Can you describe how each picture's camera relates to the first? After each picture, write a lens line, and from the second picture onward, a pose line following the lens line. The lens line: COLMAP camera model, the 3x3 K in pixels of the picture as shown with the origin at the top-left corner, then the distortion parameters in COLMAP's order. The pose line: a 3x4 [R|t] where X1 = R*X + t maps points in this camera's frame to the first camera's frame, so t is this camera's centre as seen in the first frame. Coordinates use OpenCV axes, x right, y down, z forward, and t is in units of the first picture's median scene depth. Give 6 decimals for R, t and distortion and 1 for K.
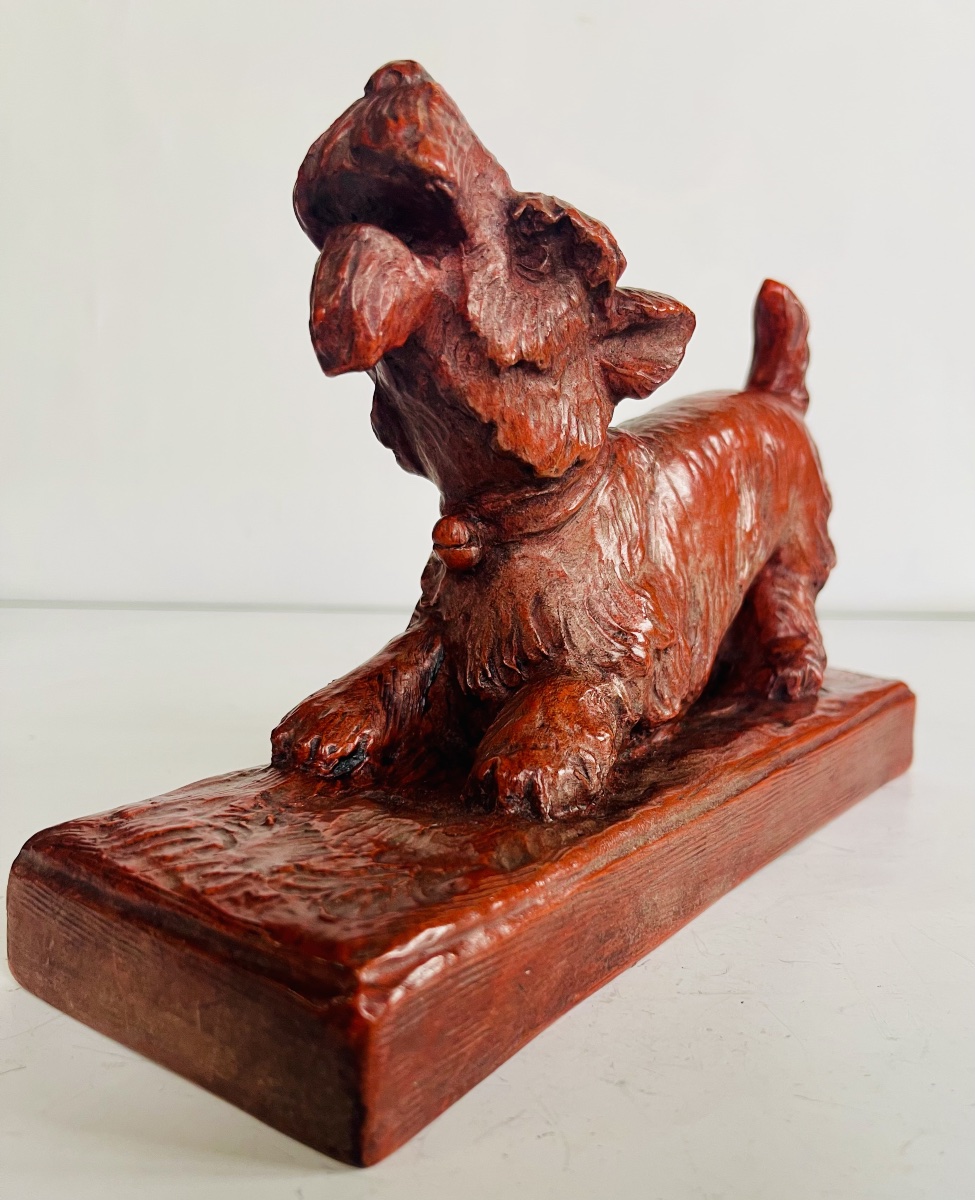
lens RADIAL K [[987.6, 0, 487.5], [0, 987.6, 600.0], [0, 0, 1]] dist [-0.021604, 0.006378]
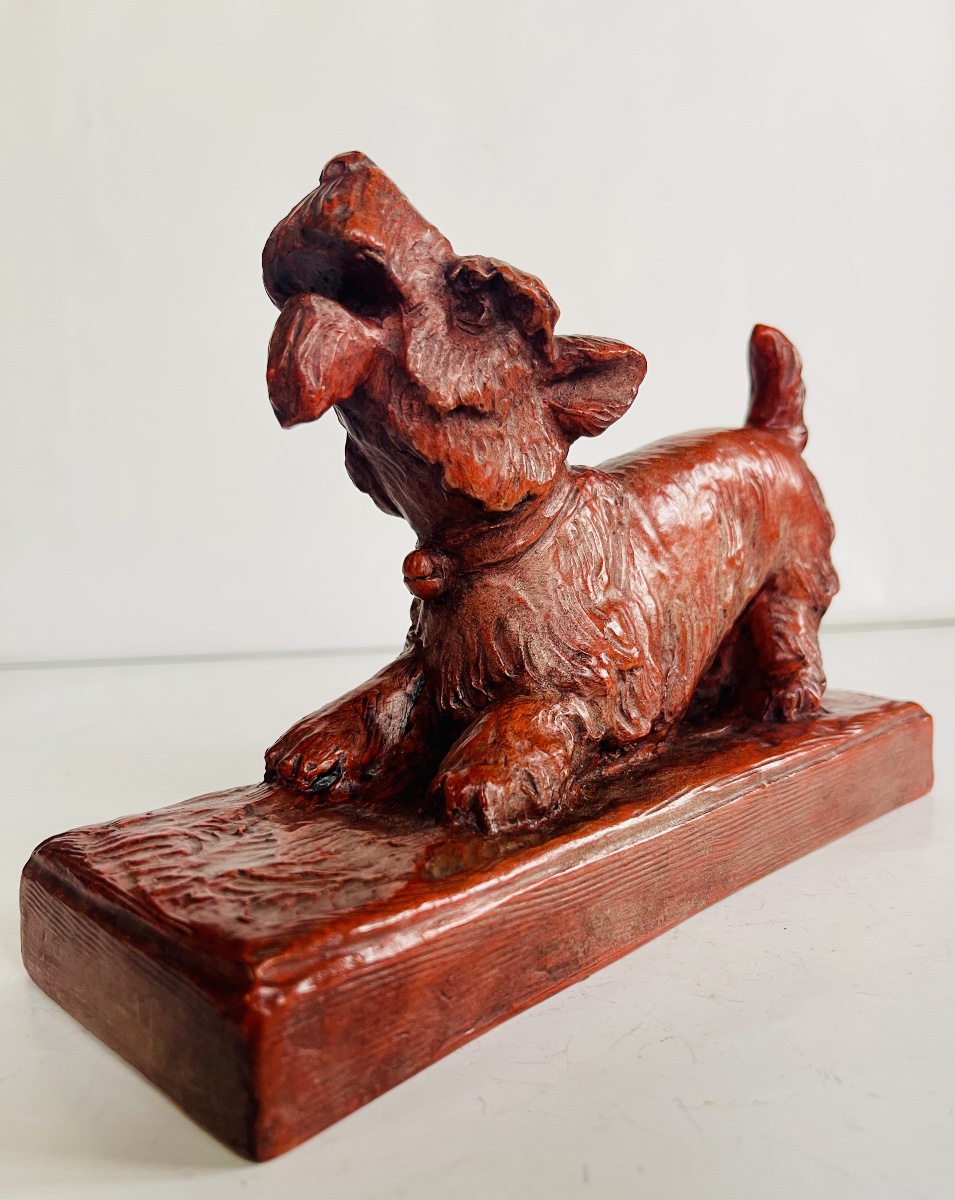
lens RADIAL K [[888.1, 0, 473.1], [0, 888.1, 578.8], [0, 0, 1]] dist [0.004691, -0.040921]
pose [[0.988249, -0.032818, -0.149291, 0.181254], [0.021625, 0.996874, -0.075985, 0.023727], [0.151318, 0.071864, 0.985869, 0.041269]]
